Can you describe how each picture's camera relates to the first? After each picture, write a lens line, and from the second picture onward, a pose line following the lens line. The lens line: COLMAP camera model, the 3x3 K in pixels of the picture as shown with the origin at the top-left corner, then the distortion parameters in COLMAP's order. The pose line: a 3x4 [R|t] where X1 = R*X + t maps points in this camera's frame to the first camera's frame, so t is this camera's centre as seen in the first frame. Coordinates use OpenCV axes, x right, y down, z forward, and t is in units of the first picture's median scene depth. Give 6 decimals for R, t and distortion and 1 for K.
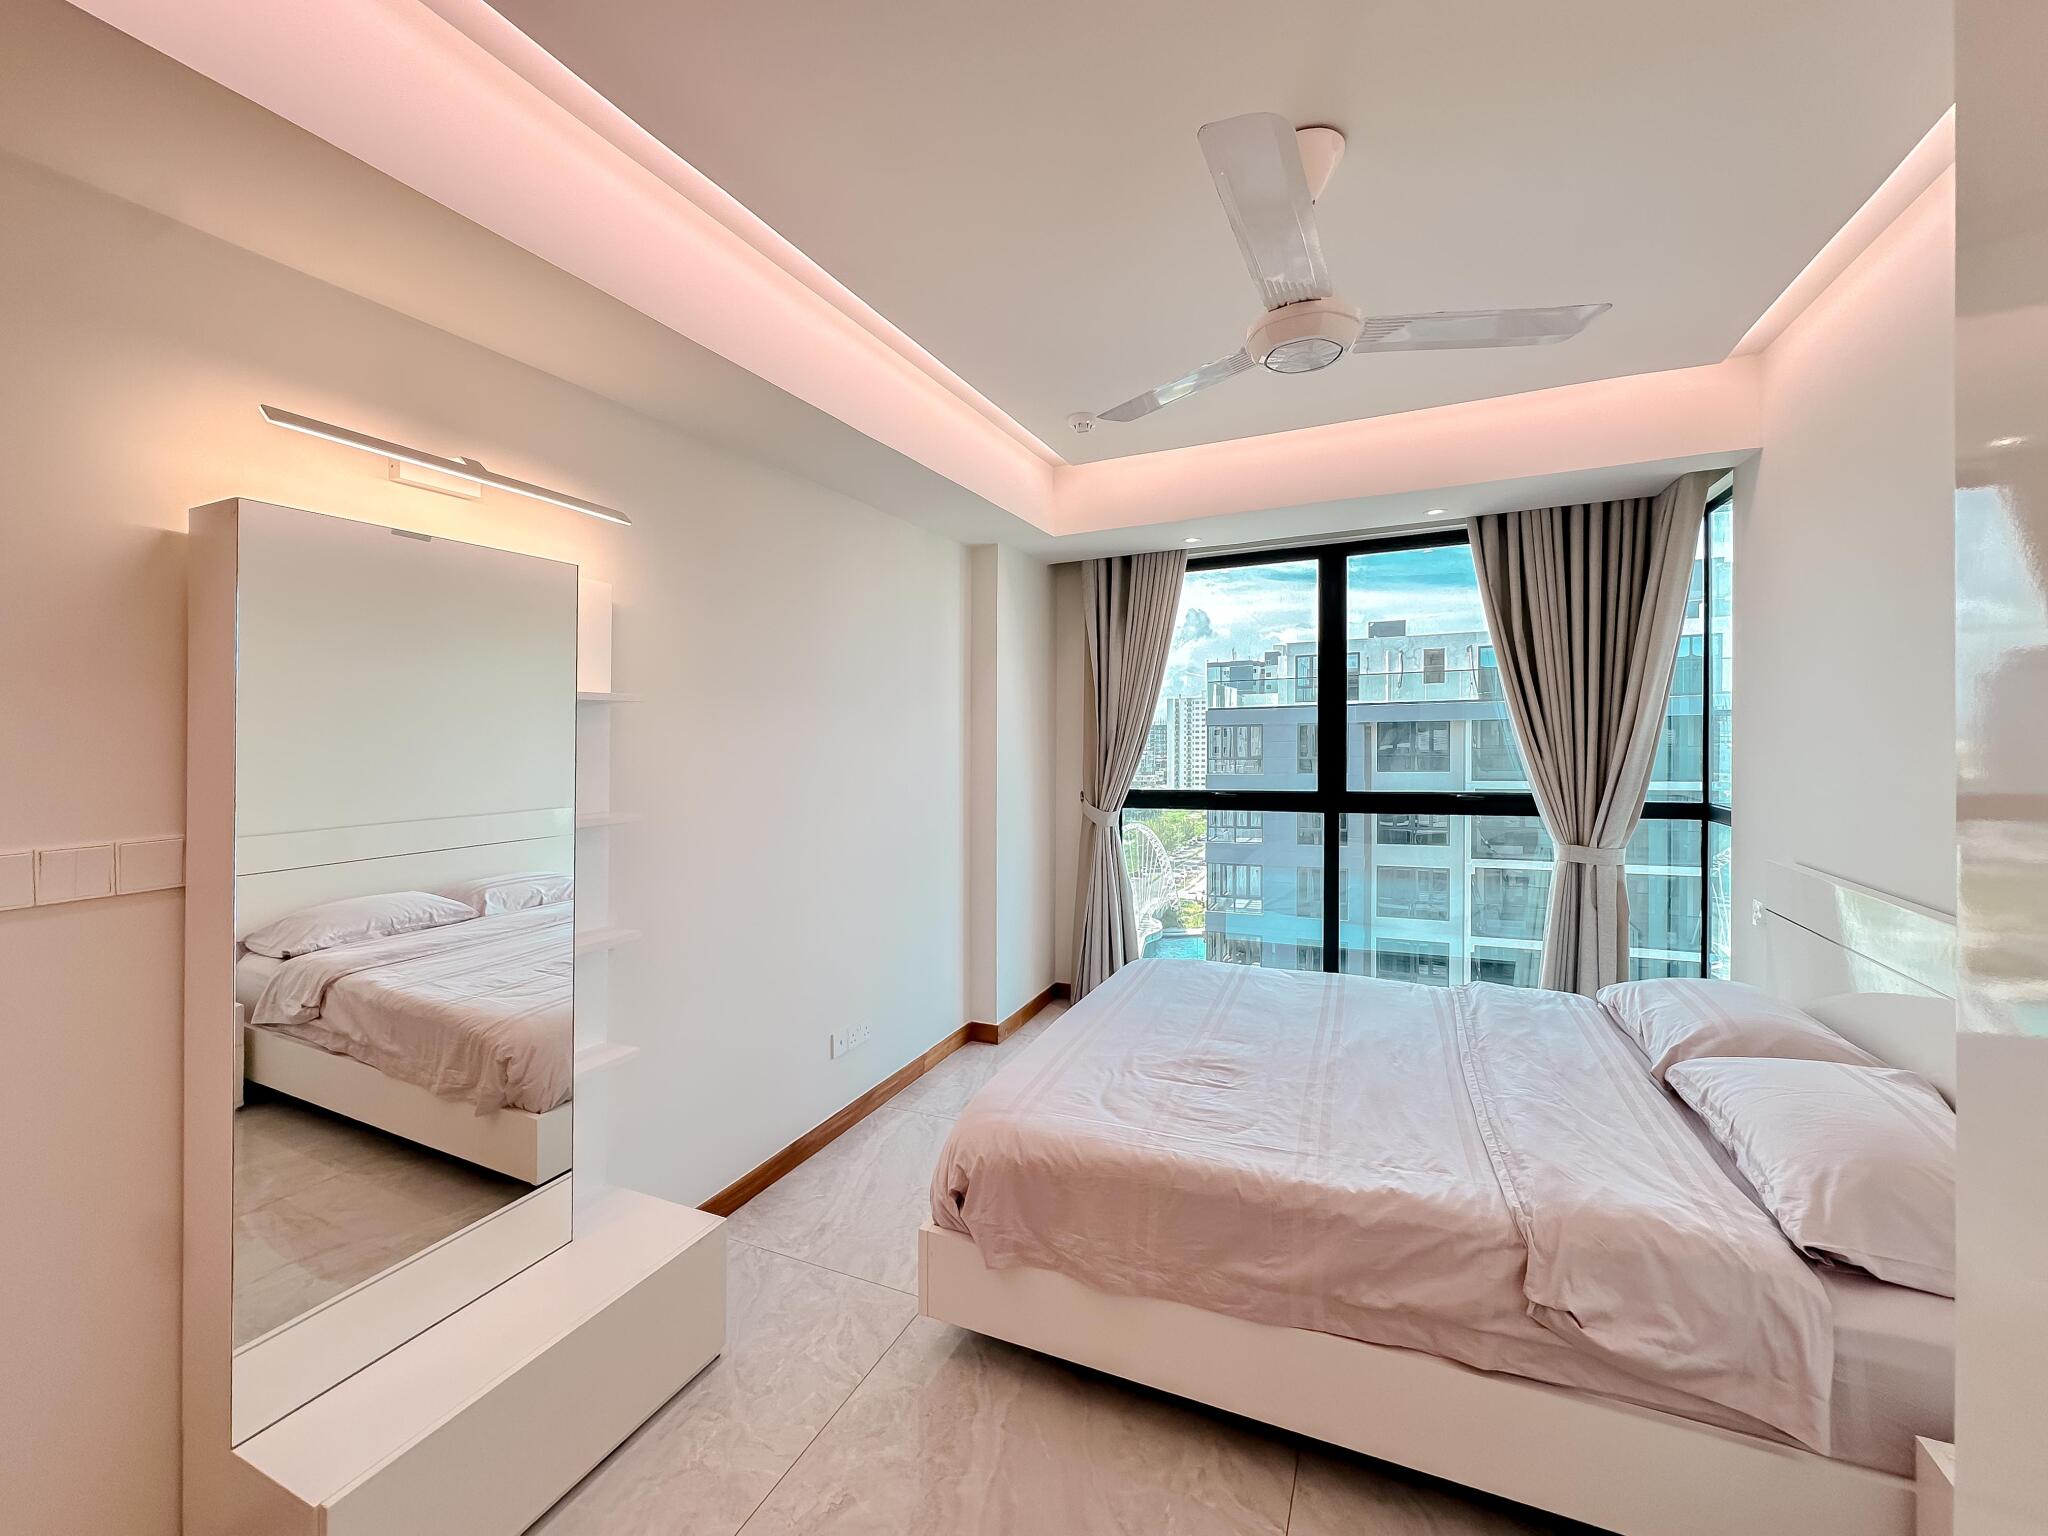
lens RADIAL K [[831.1, 0, 1021.6], [0, 831.1, 782.9], [0, 0, 1]] dist [0.003929, -0.000373]
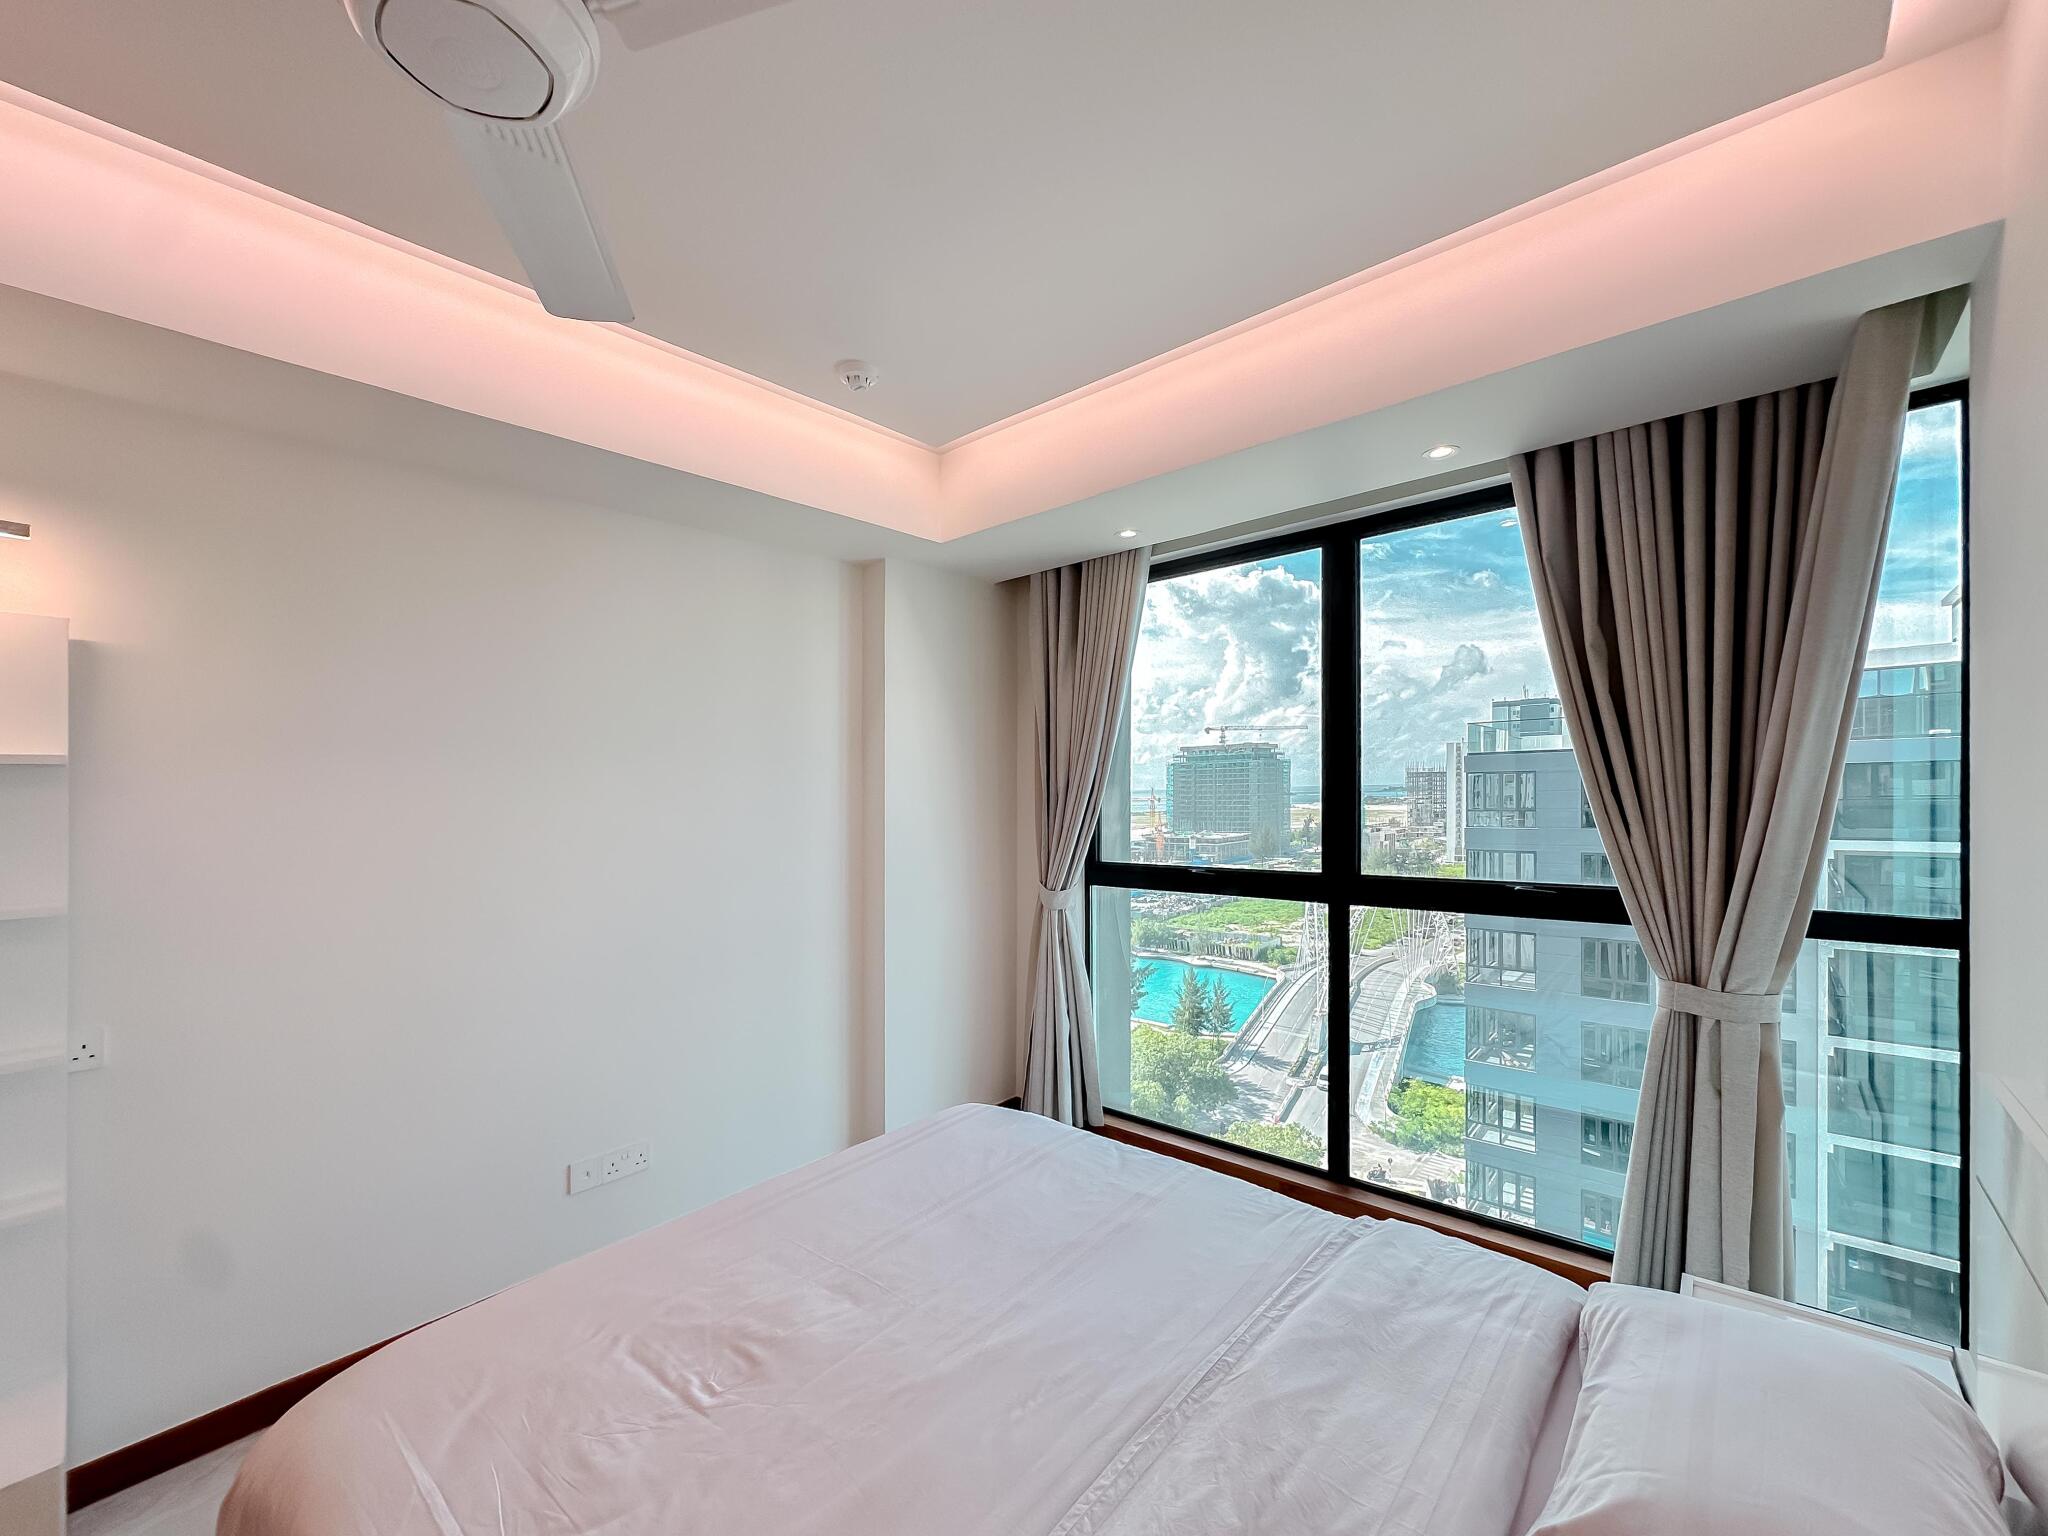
lens RADIAL K [[831.1, 0, 1048.7], [0, 831.1, 819.1], [0, 0, 1]] dist [0.003929, -0.000373]
pose [[0.960777, 0.009390, -0.277164, 0.375908], [-0.013474, 0.999827, -0.012835, -0.026642], [0.276995, 0.016066, 0.960737, 0.289136]]
